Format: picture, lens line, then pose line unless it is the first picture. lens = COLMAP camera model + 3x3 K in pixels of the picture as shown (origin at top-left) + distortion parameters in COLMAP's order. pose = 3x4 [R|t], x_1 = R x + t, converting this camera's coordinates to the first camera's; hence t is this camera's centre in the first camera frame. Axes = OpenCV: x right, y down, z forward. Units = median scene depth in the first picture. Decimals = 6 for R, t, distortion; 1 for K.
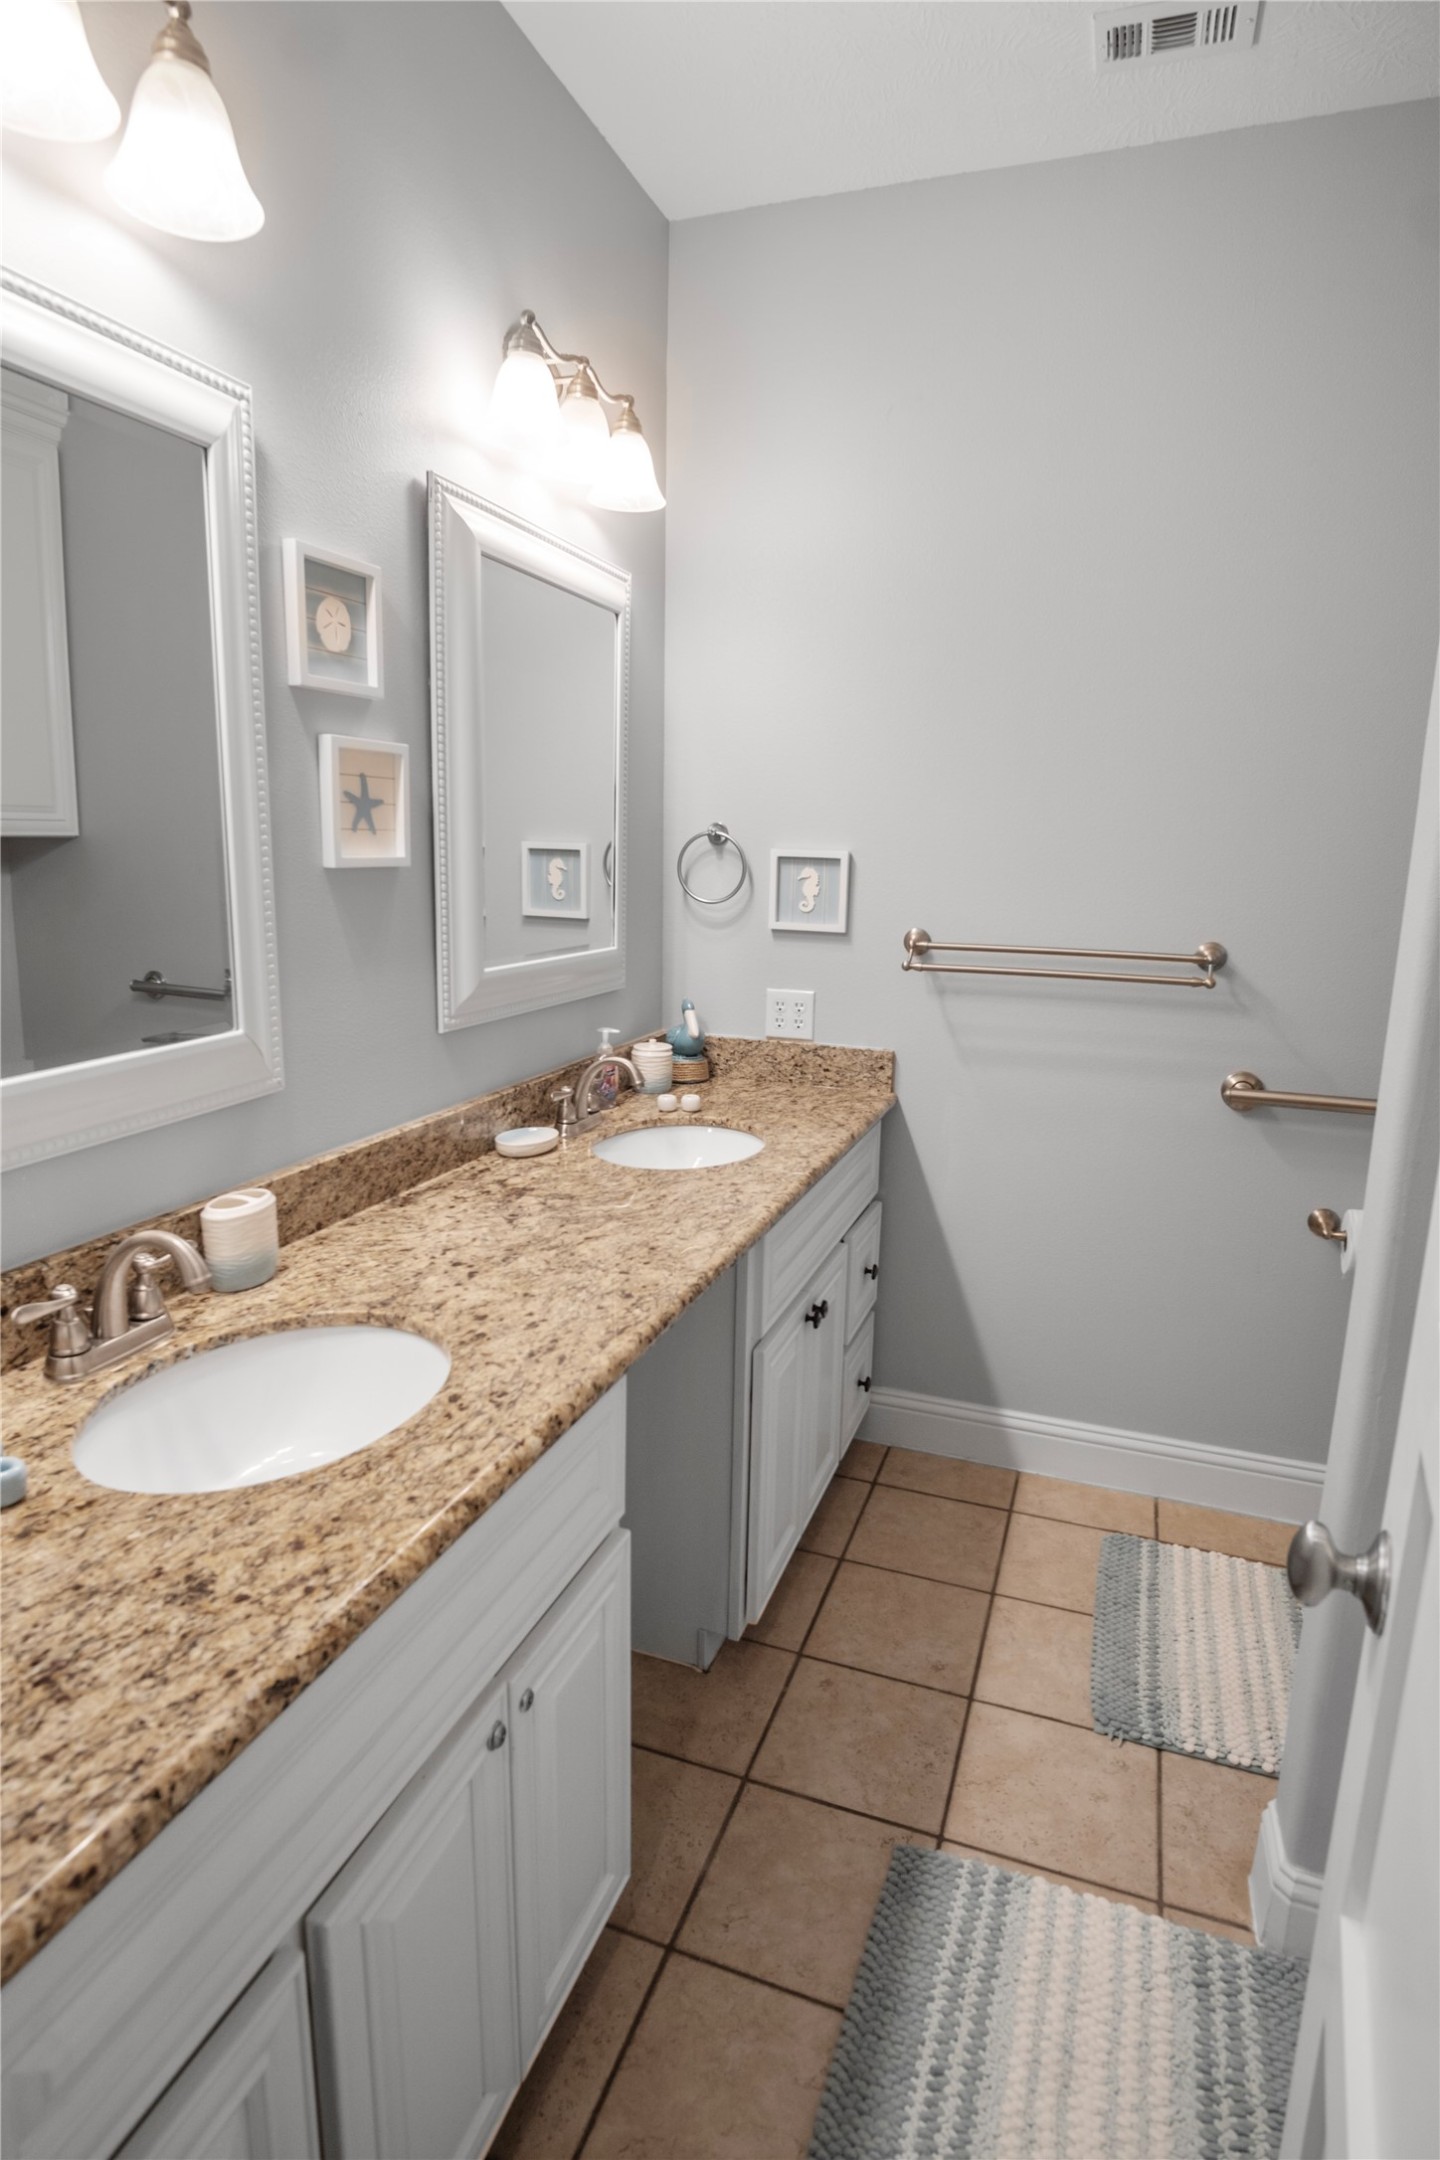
lens RADIAL K [[1122.2, 0, 720.0], [0, 1122.2, 1080.0], [0, 0, 1]] dist [-0.019619, 0.002127]
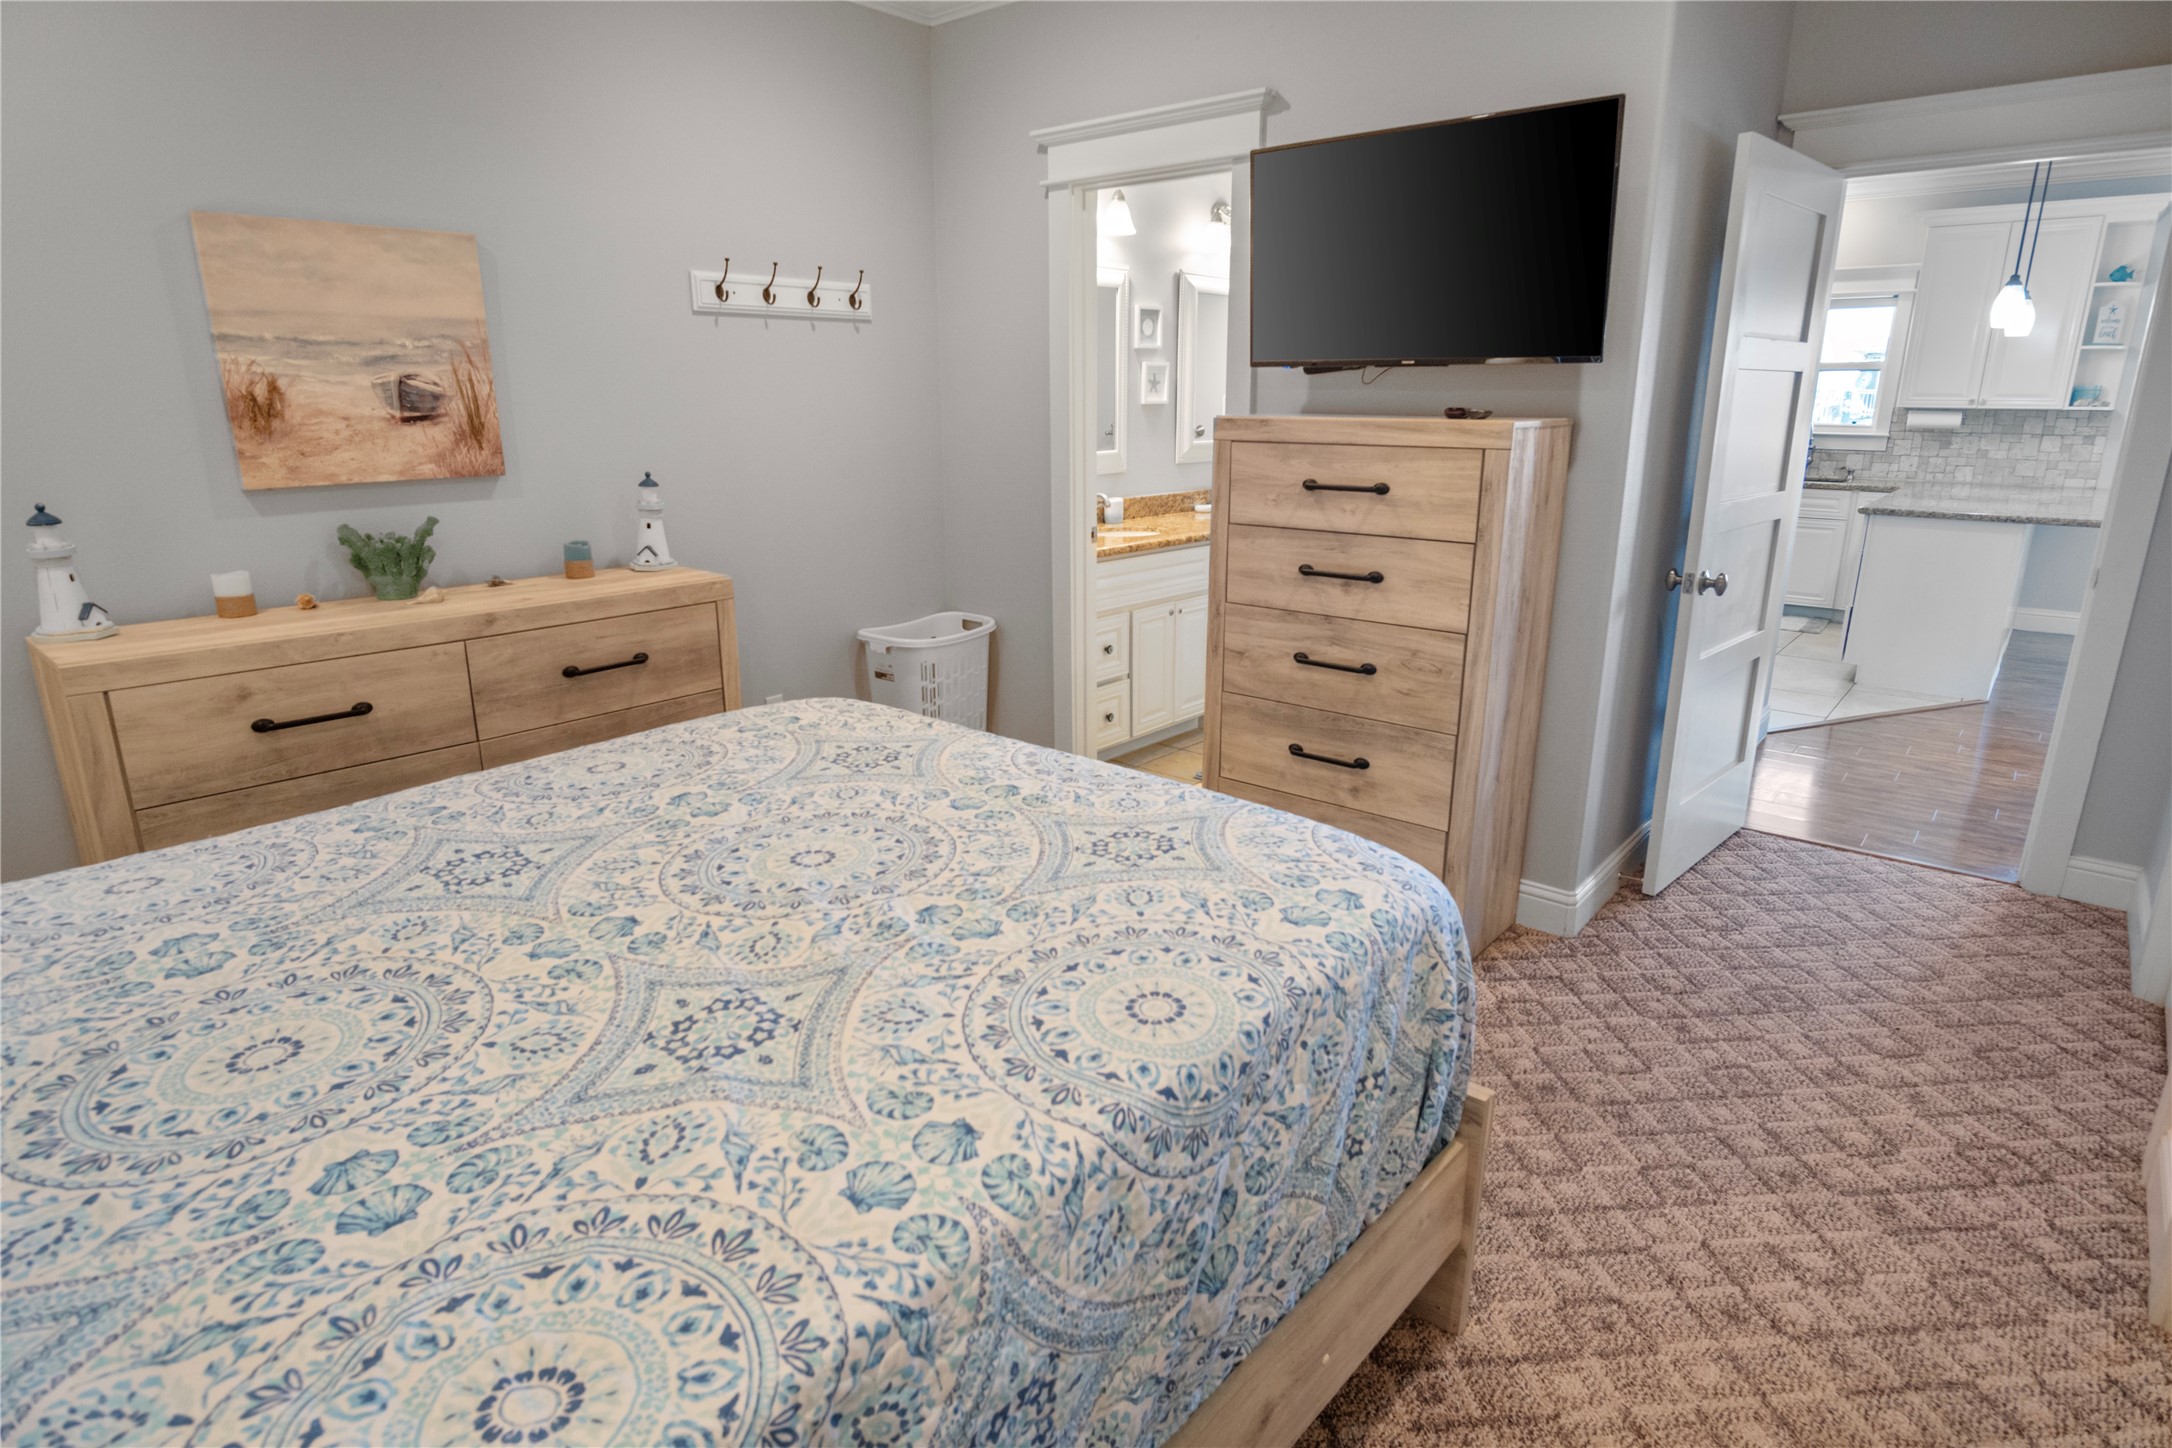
lens RADIAL K [[1150.5, 0, 1086.0], [0, 1150.5, 724.0], [0, 0, 1]] dist [-0.027467, 0.009415]
pose [[0.935936, 0.073781, -0.344356, 0.690752], [-0.046605, 0.995157, 0.086551, 0.440763], [0.349074, -0.064958, 0.934841, -2.167619]]
